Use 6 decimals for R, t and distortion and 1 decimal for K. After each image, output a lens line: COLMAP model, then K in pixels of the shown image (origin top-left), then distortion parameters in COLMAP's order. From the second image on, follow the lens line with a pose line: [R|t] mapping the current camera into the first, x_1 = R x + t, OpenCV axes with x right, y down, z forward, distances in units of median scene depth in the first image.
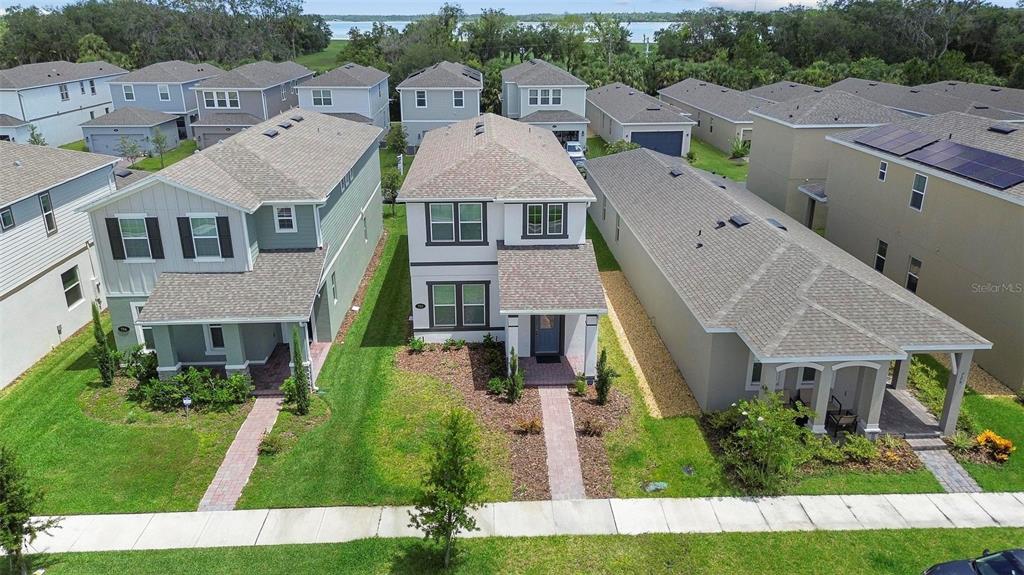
lens RADIAL K [[723.1, 0, 513.5], [0, 723.1, 289.4], [0, 0, 1]] dist [0.065075, -0.064396]
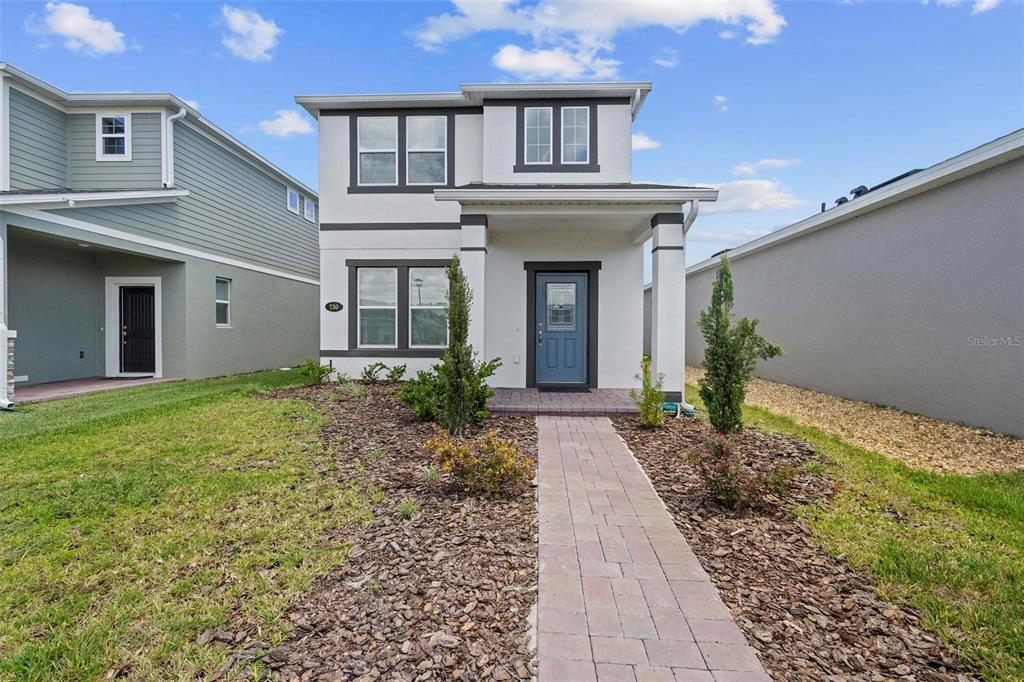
lens RADIAL K [[471.0, 0, 509.9], [0, 471.0, 337.9], [0, 0, 1]] dist [0.011779, -0.004533]
pose [[0.996244, 0.007660, -0.086254, 0.042269], [-0.036395, 0.940868, -0.336812, 0.180733], [0.078574, 0.338686, 0.937613, 0.747370]]
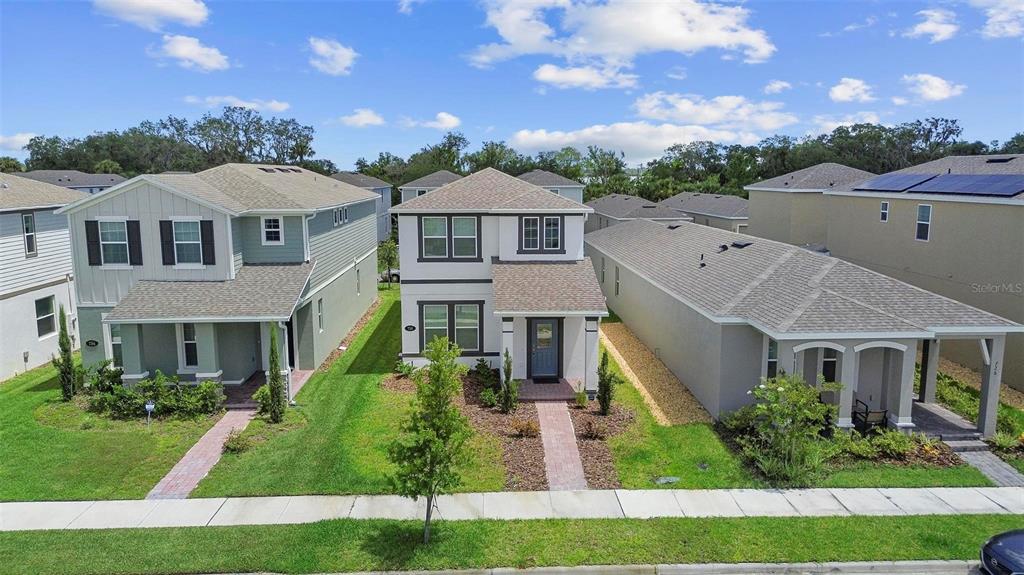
lens RADIAL K [[723.1, 0, 513.6], [0, 723.1, 290.6], [0, 0, 1]] dist [0.065075, -0.064396]
pose [[0.999999, 0.001232, -0.000580, 0.007333], [-0.001321, 0.980603, -0.196001, 0.176693], [0.000328, 0.196001, 0.980604, 0.070042]]
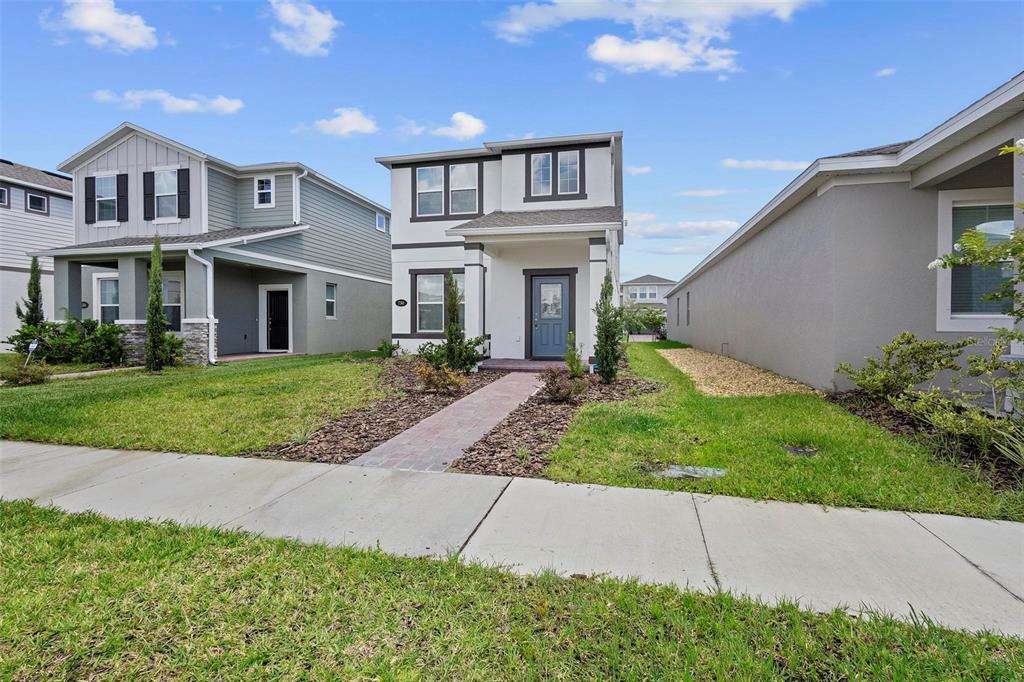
lens RADIAL K [[475.2, 0, 513.2], [0, 475.2, 335.3], [0, 0, 1]] dist [0.009143, -0.003048]
pose [[0.961210, 0.008870, -0.275675, 0.145787], [-0.101089, 0.941264, -0.322184, 0.233158], [0.256625, 0.337555, 0.905649, 0.632886]]
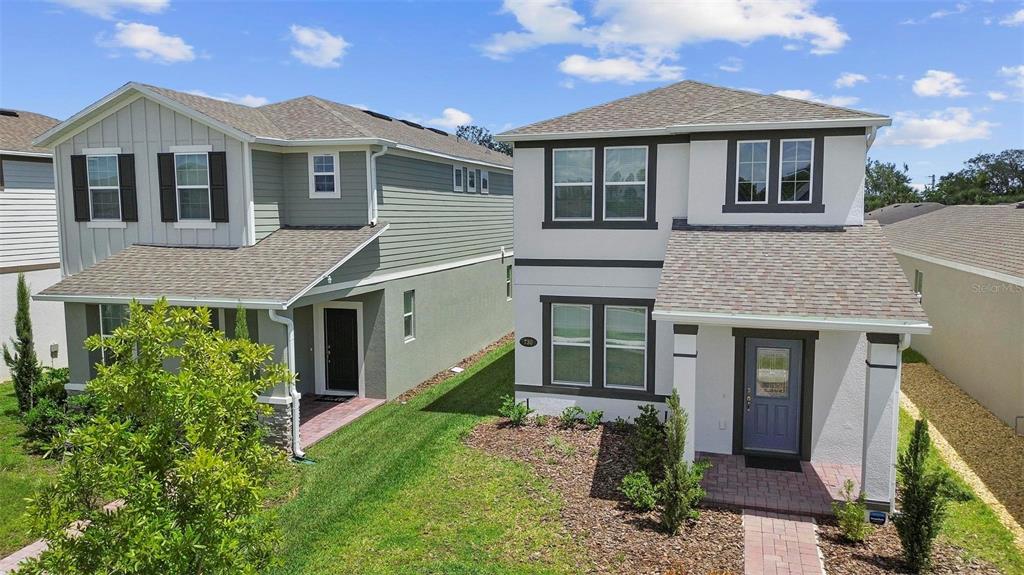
lens RADIAL K [[723.1, 0, 509.5], [0, 723.1, 287.2], [0, 0, 1]] dist [0.065075, -0.064396]
pose [[0.942979, 0.035012, -0.331005, 0.043132], [-0.115378, 0.967179, -0.226389, 0.120711], [0.312215, 0.251671, 0.916070, 0.528447]]
